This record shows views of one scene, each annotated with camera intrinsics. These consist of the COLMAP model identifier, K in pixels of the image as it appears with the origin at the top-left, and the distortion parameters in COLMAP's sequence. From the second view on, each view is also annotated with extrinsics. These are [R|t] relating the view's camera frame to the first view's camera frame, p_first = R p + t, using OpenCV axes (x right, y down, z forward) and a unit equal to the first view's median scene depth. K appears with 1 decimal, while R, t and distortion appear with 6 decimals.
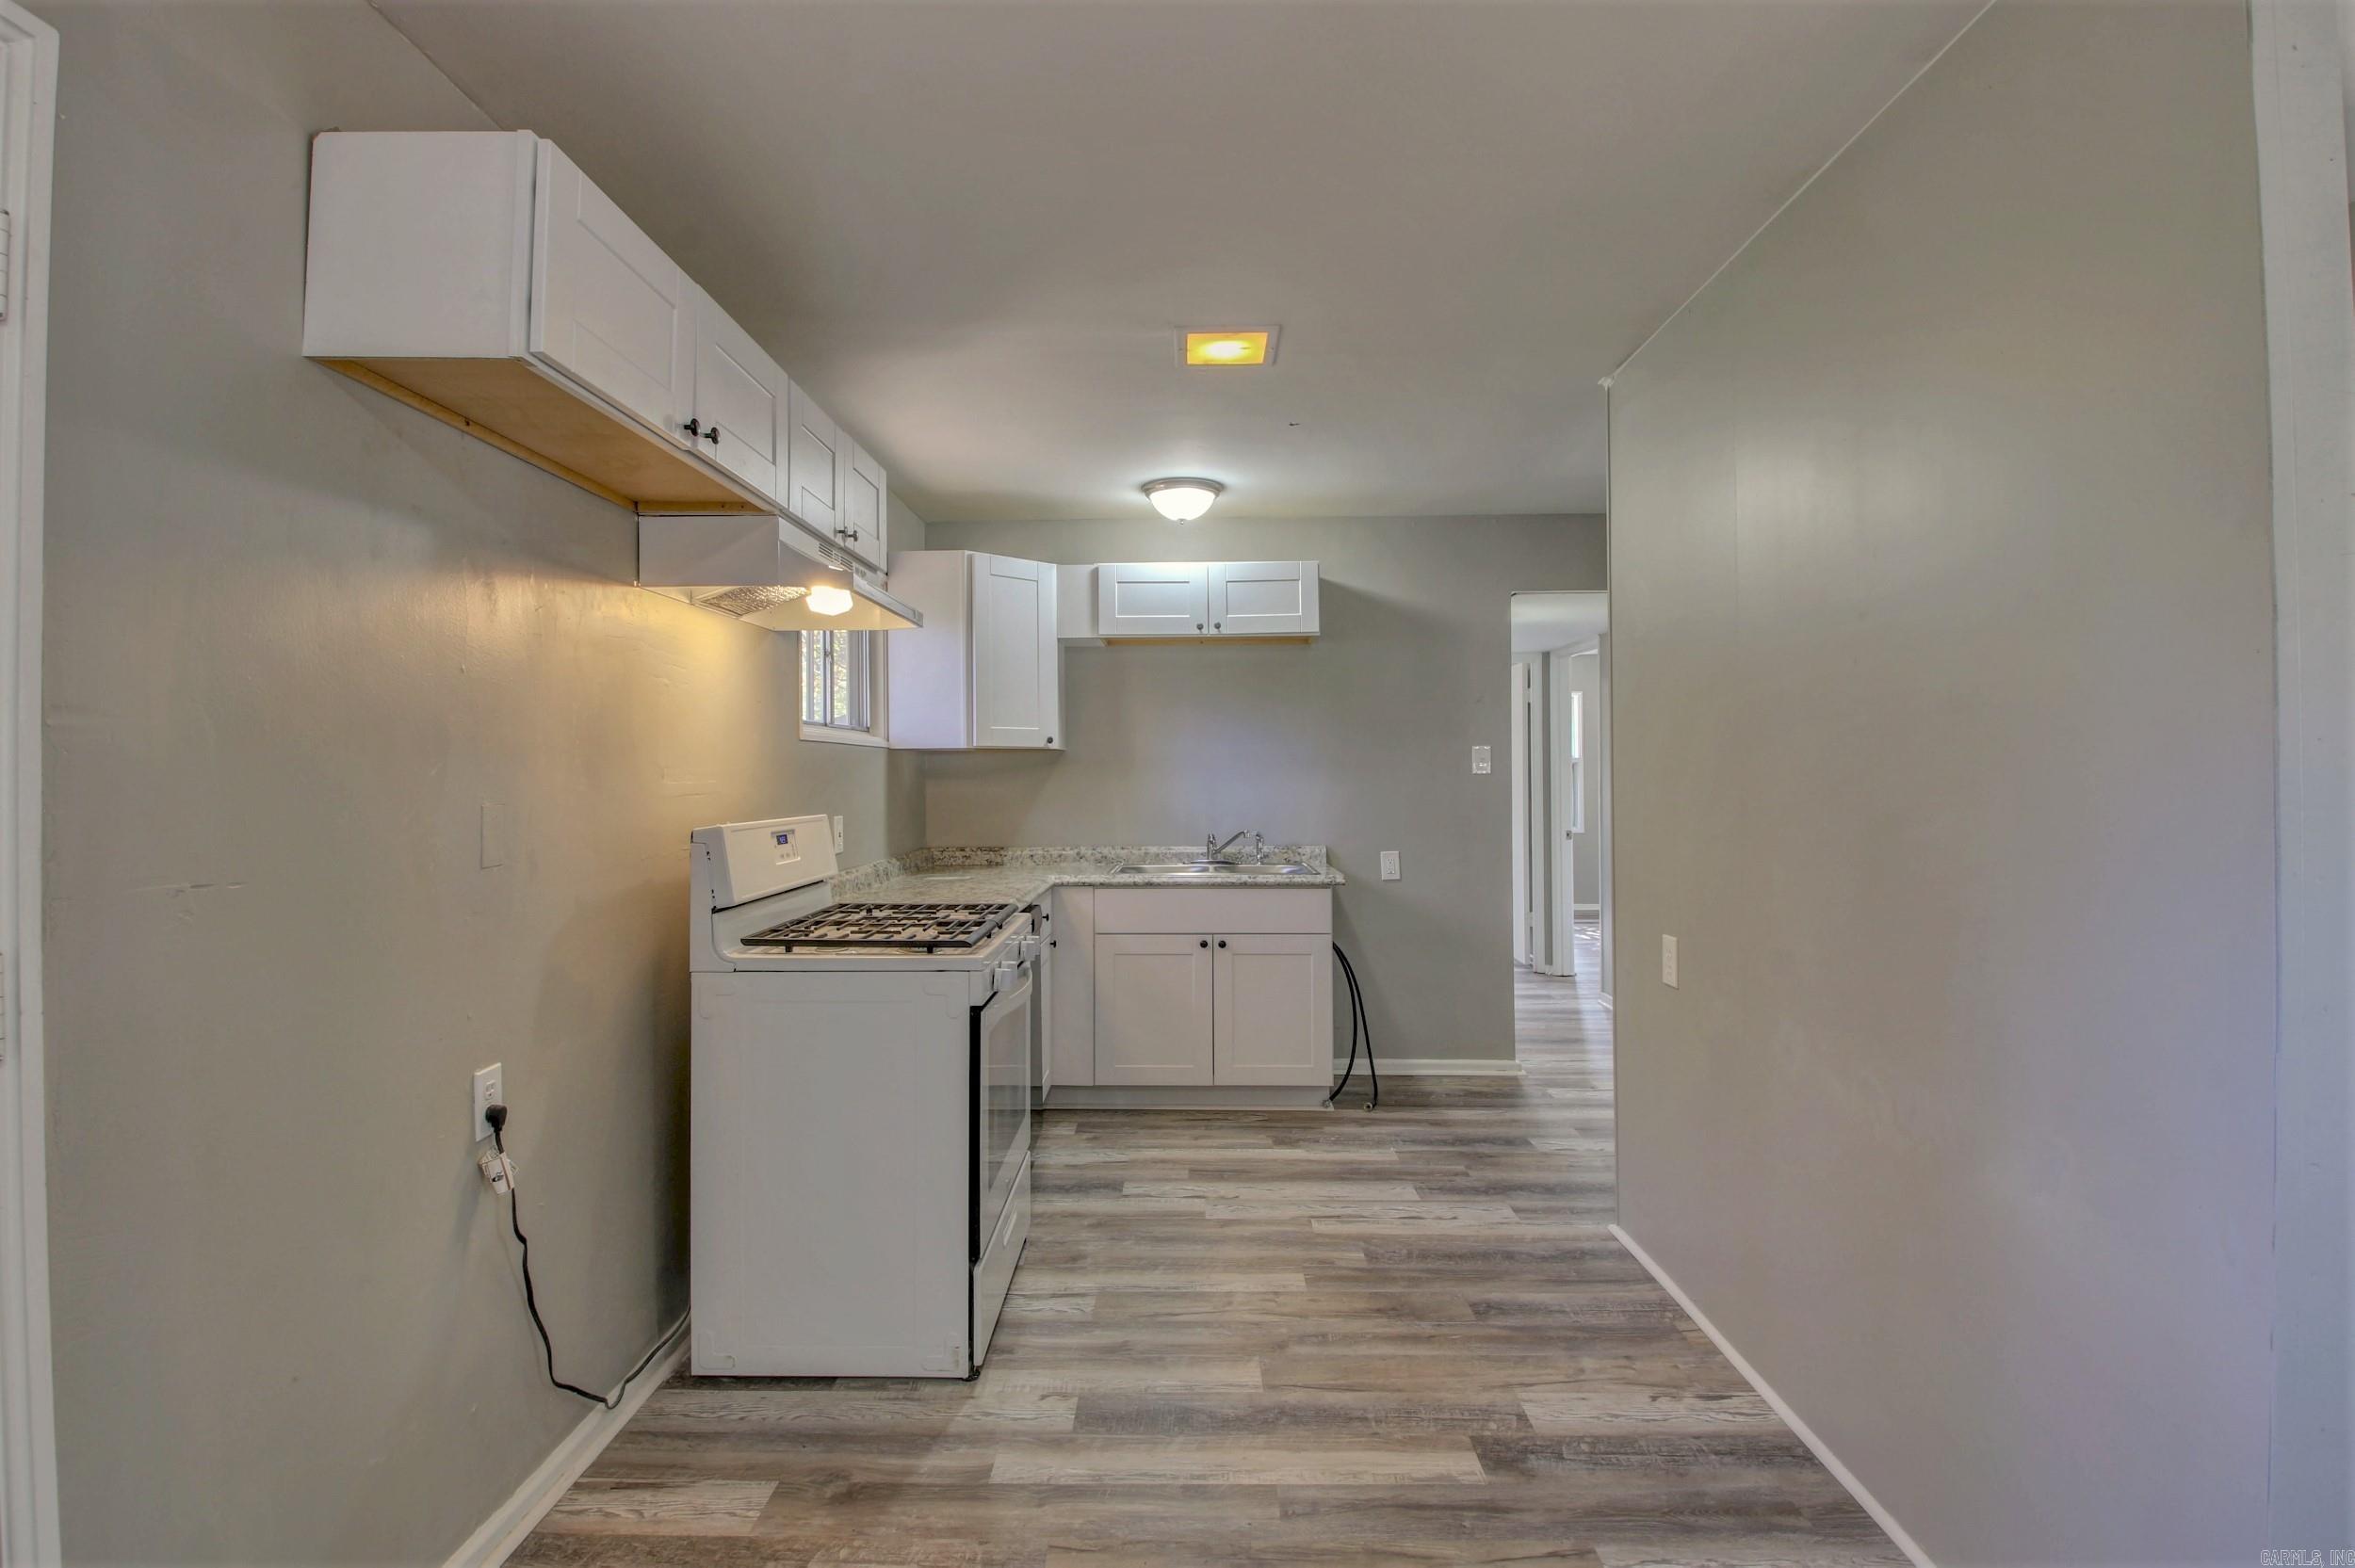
lens RADIAL K [[1100.7, 0, 1176.6], [0, 1100.7, 768.6], [0, 0, 1]] dist [-0.002967, -0.012616]
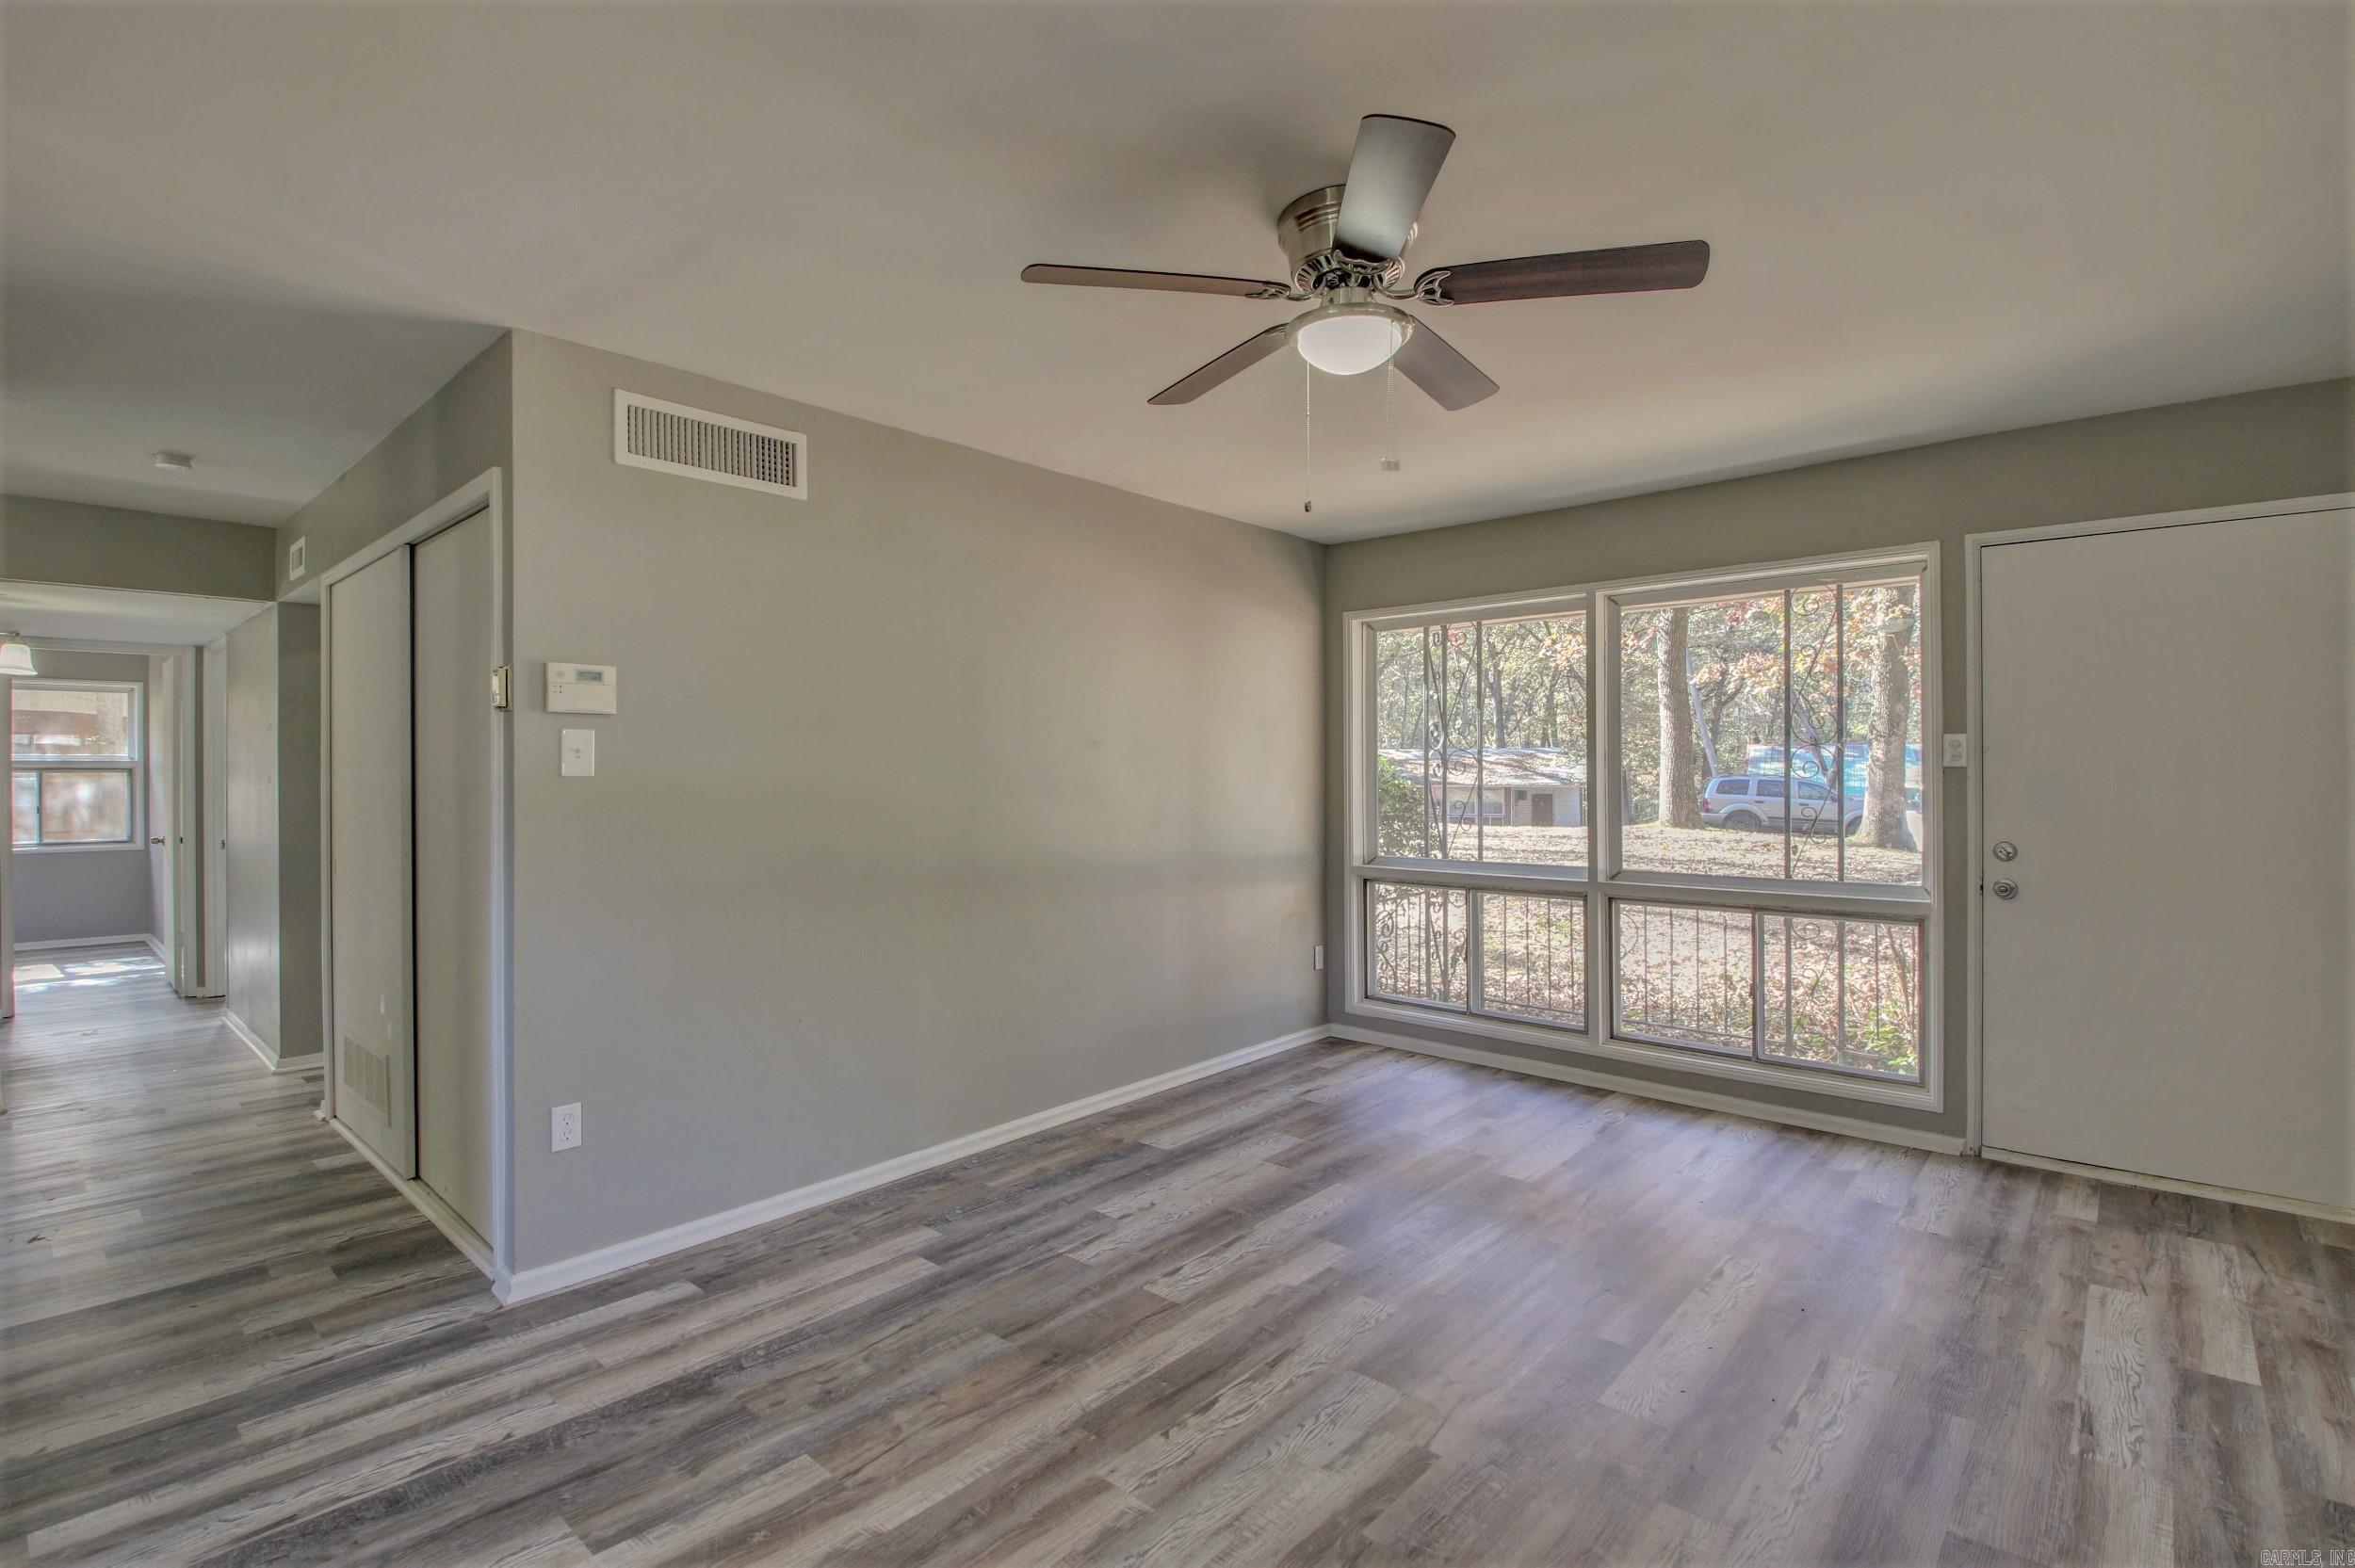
lens RADIAL K [[1100.7, 0, 1159.1], [0, 1100.7, 768.2], [0, 0, 1]] dist [-0.002967, -0.012616]
pose [[0.660367, 0.005409, 0.750923, 0.395324], [-0.002229, 0.999984, -0.005243, -0.003205], [-0.750939, 0.001789, 0.660369, -0.415596]]
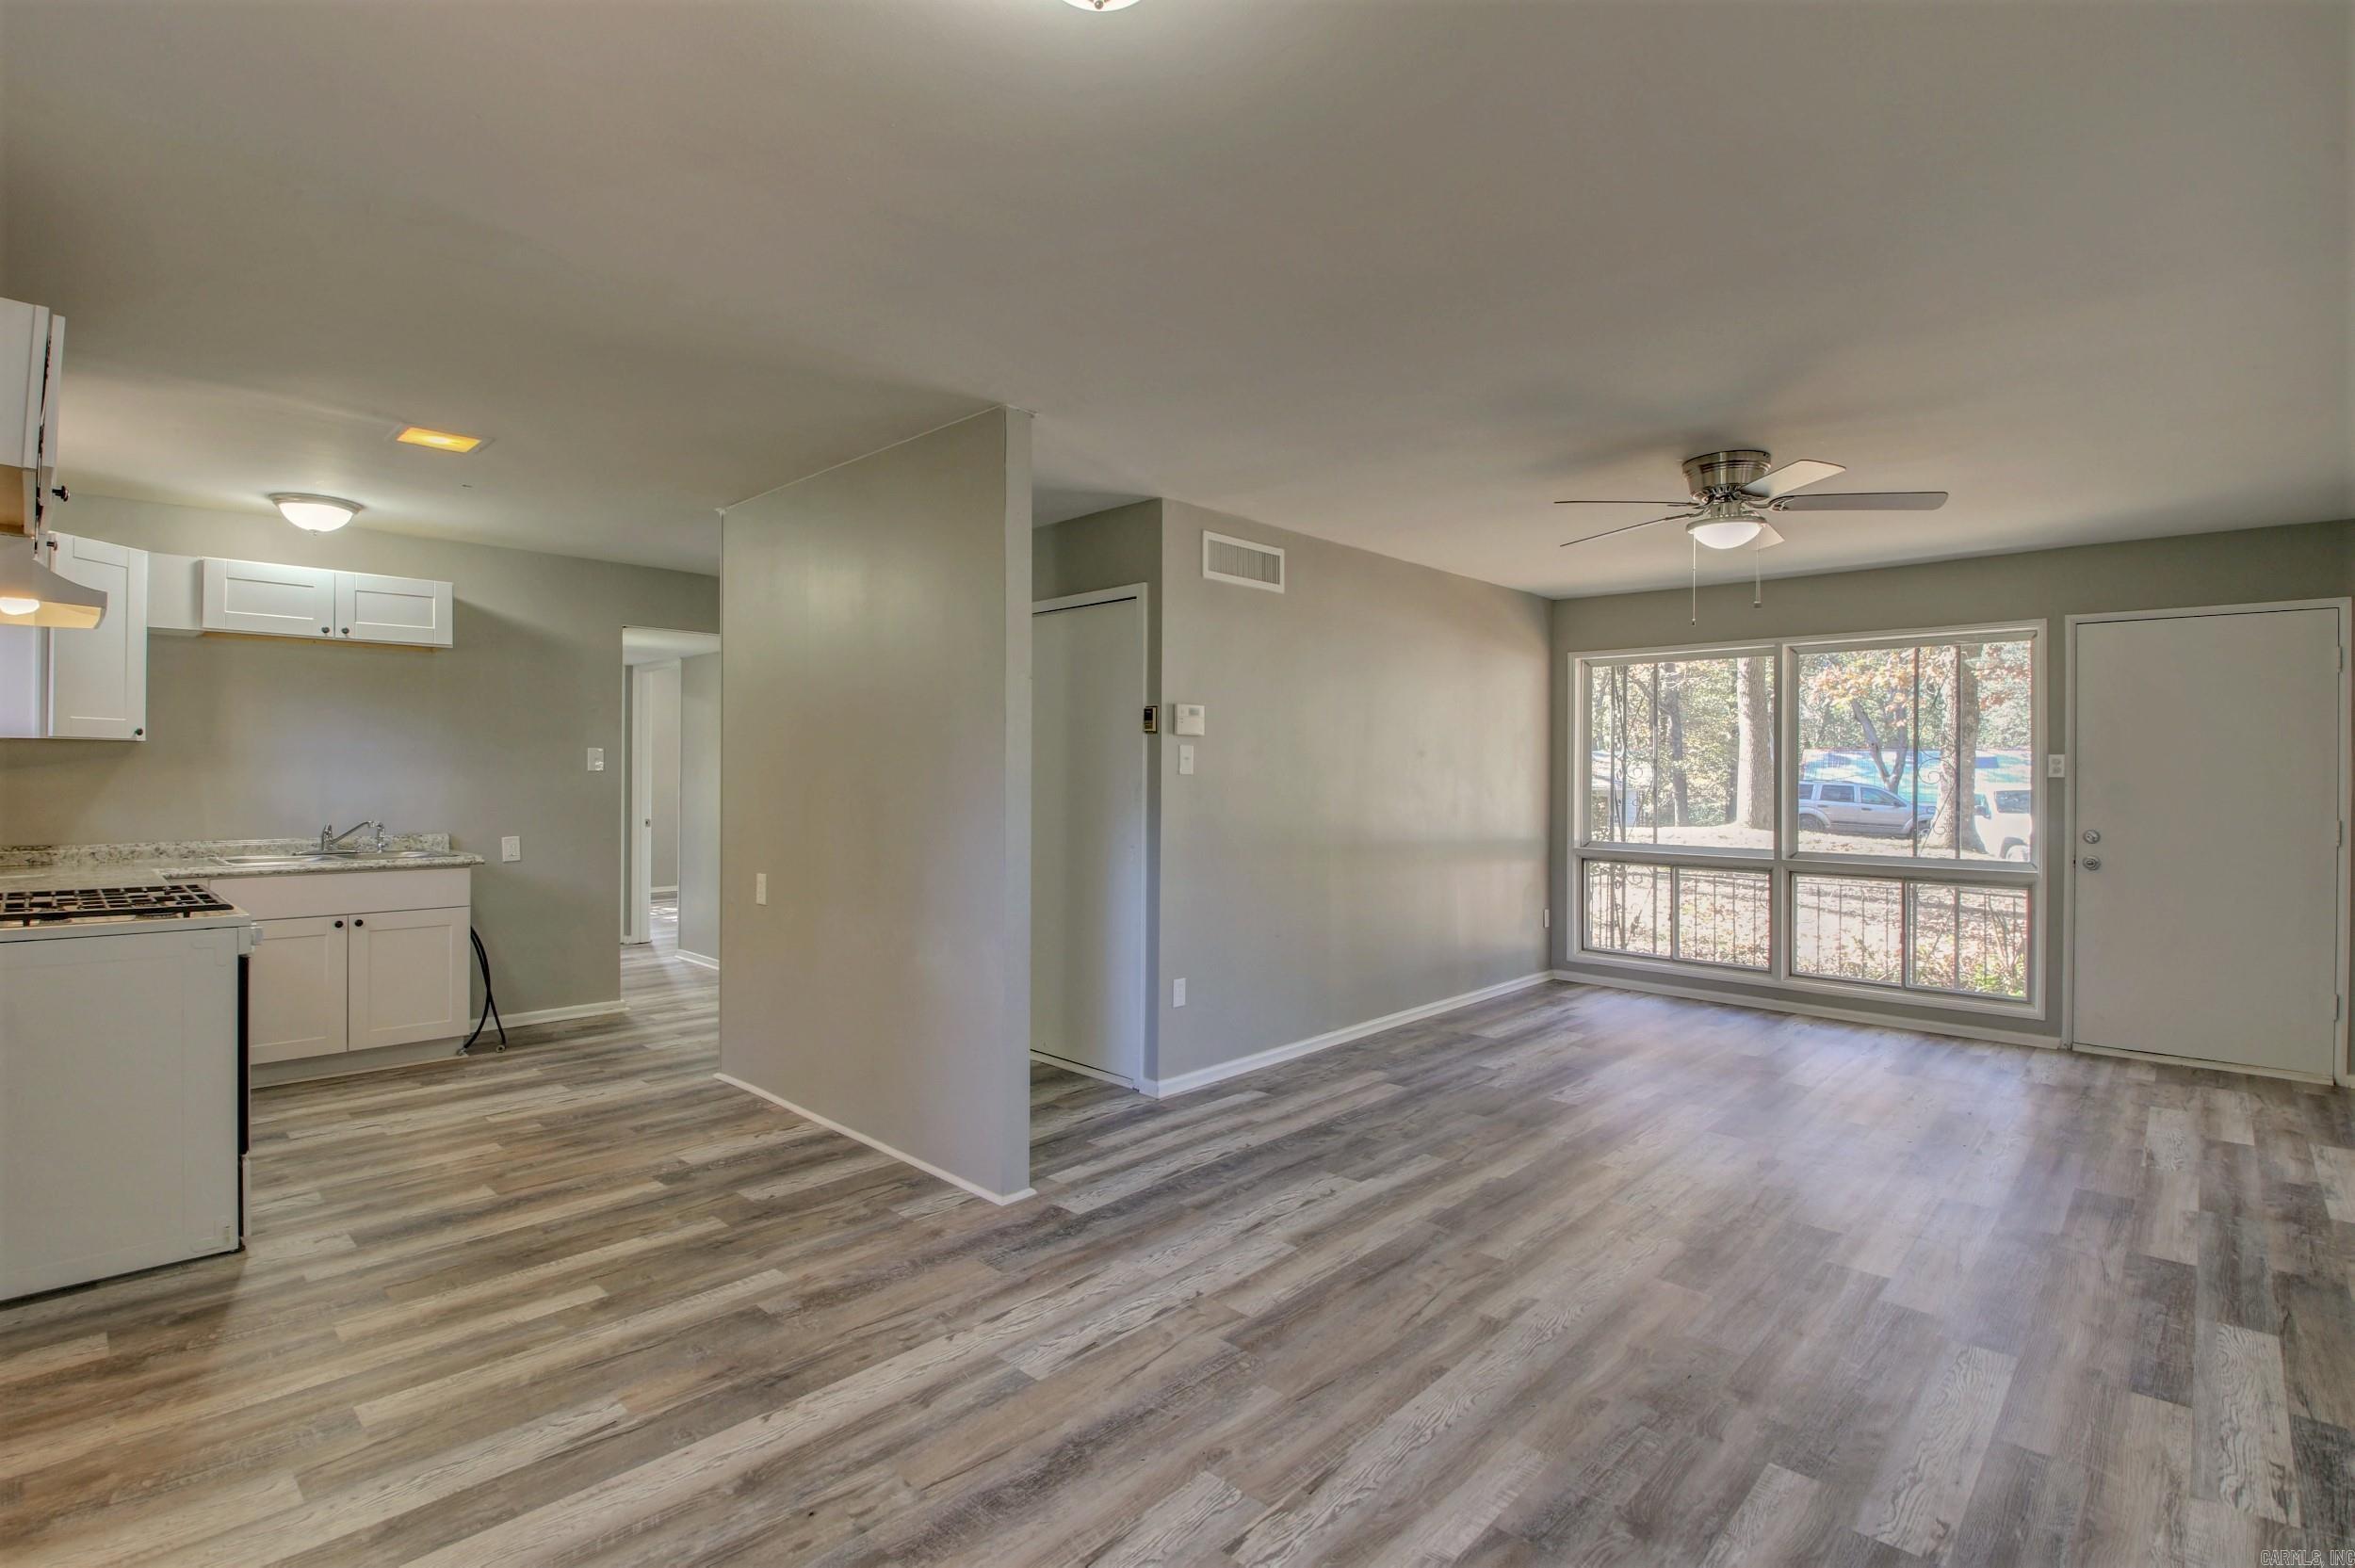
lens RADIAL K [[1100.7, 0, 1162.0], [0, 1100.7, 765.5], [0, 0, 1]] dist [-0.002967, -0.012616]
pose [[0.683641, 0.013211, 0.729699, -0.261963], [-0.013396, 0.999895, -0.005552, -0.003729], [-0.729696, -0.005980, 0.683746, -0.424346]]
